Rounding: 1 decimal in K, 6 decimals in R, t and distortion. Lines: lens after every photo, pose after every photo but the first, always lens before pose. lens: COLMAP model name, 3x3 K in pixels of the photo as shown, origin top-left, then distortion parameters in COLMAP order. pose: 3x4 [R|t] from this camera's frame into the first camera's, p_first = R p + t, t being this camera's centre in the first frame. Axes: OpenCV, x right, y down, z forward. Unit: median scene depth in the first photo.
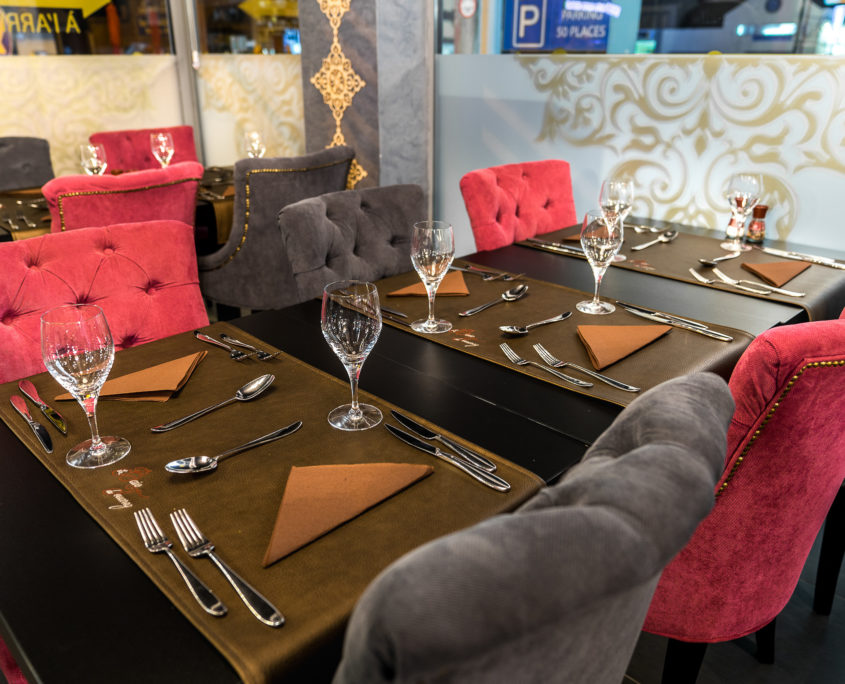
lens RADIAL K [[718.0, 0, 422.5], [0, 718.0, 342.0], [0, 0, 1]] dist [-0.016780, 0.001863]
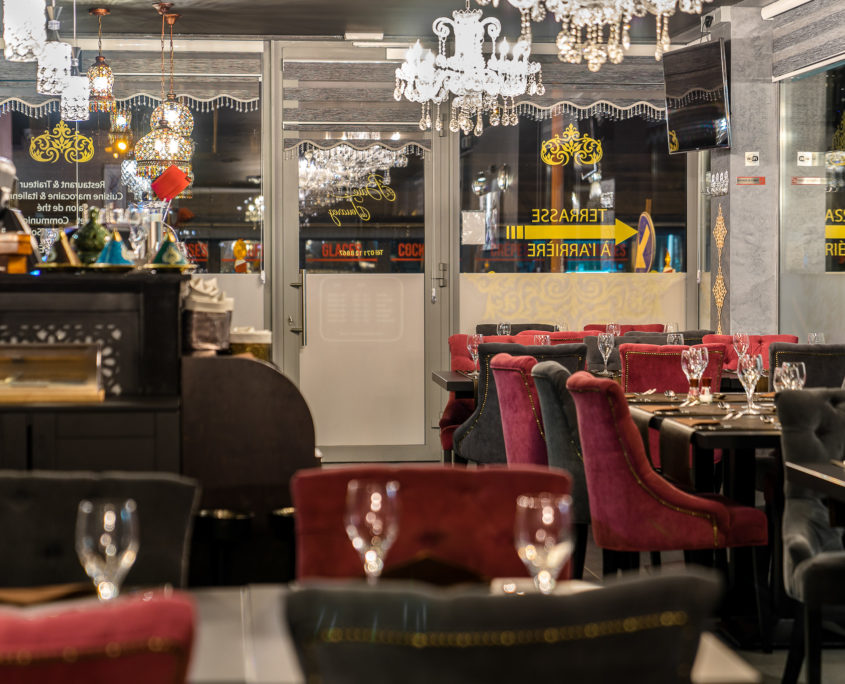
lens RADIAL K [[2321.6, 0, 422.5], [0, 2321.6, 342.0], [0, 0, 1]] dist [-0.019574, -0.134412]
pose [[0.767614, 0.024131, -0.640458, 2.034420], [-0.243810, 0.935156, -0.256982, 0.912979], [0.592727, 0.353413, 0.723723, -2.283289]]
